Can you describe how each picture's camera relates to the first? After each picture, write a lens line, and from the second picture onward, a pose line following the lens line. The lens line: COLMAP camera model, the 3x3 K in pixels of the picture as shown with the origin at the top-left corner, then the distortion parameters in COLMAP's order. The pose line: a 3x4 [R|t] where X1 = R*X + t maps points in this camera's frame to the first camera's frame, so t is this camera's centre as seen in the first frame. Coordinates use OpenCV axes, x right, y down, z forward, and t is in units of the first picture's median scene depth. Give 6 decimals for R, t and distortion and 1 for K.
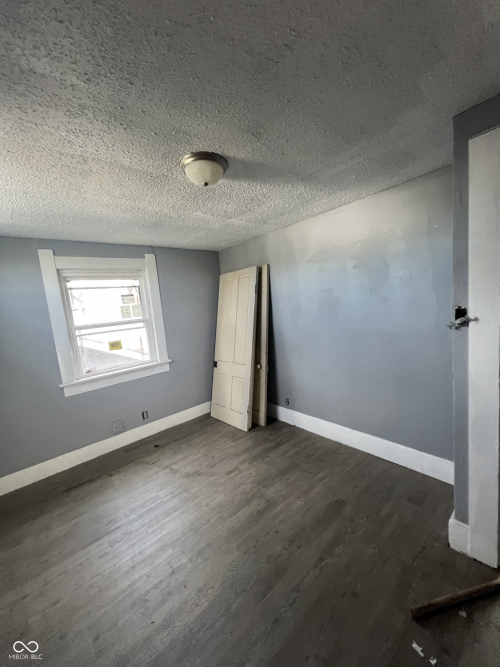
lens RADIAL K [[266.6, 0, 246.8], [0, 266.6, 334.6], [0, 0, 1]] dist [-0.001499, -0.000188]
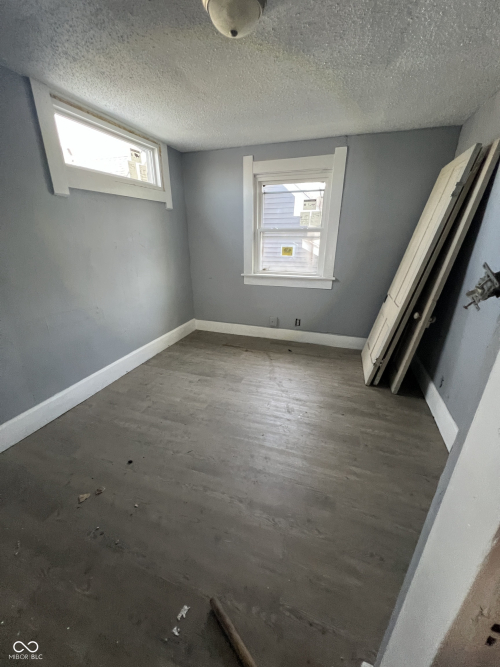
lens RADIAL K [[266.6, 0, 249.3], [0, 266.6, 333.7], [0, 0, 1]] dist [-0.001499, -0.000188]
pose [[0.495880, 0.394596, -0.773561, 0.432289], [-0.148921, 0.916243, 0.371915, -0.033803], [0.855526, -0.069226, 0.513111, 0.311717]]
